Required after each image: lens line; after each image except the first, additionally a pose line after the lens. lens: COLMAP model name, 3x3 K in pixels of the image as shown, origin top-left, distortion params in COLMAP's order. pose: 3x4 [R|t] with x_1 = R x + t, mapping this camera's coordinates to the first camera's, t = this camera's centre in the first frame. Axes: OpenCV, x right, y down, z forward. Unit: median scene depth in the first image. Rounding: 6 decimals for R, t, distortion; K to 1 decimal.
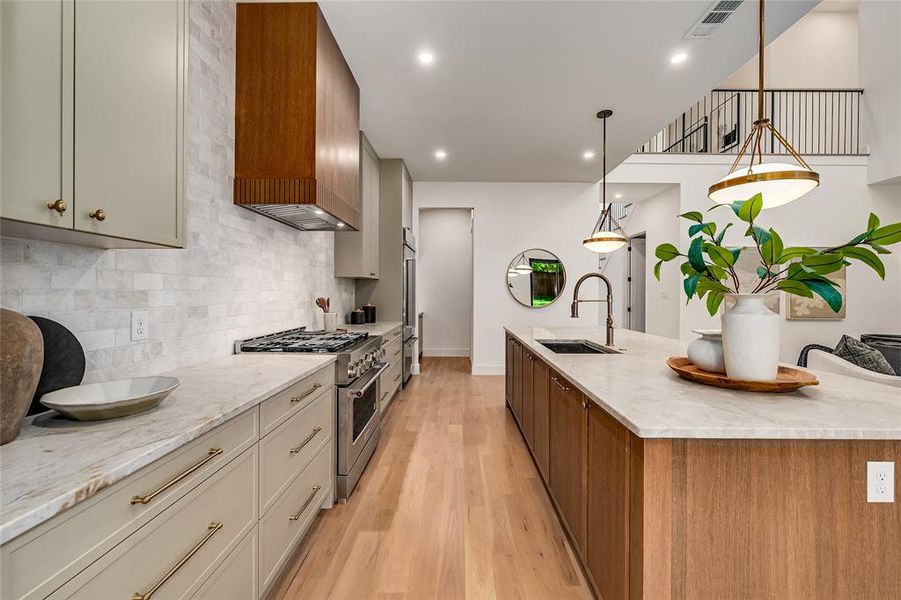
lens RADIAL K [[356.1, 0, 454.6], [0, 356.1, 295.6], [0, 0, 1]] dist [-0.002597, -0.000504]
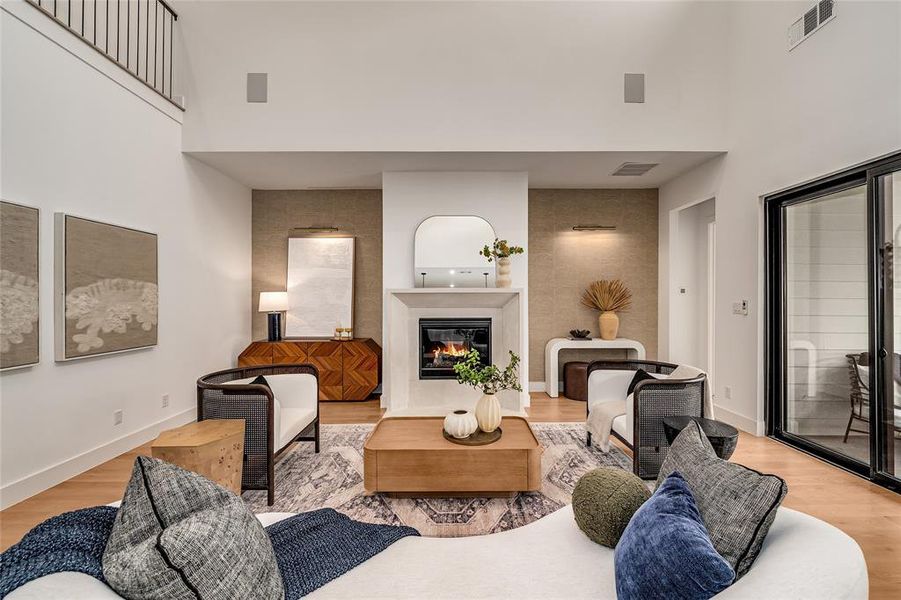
lens RADIAL K [[352.8, 0, 452.8], [0, 352.8, 298.7], [0, 0, 1]] dist [-0.001192, -0.000341]
pose [[-0.019544, -0.003678, 0.999802, 1.149965], [0.004685, 0.999982, 0.003770, -0.048689], [-0.999798, 0.004758, -0.019526, 1.213019]]
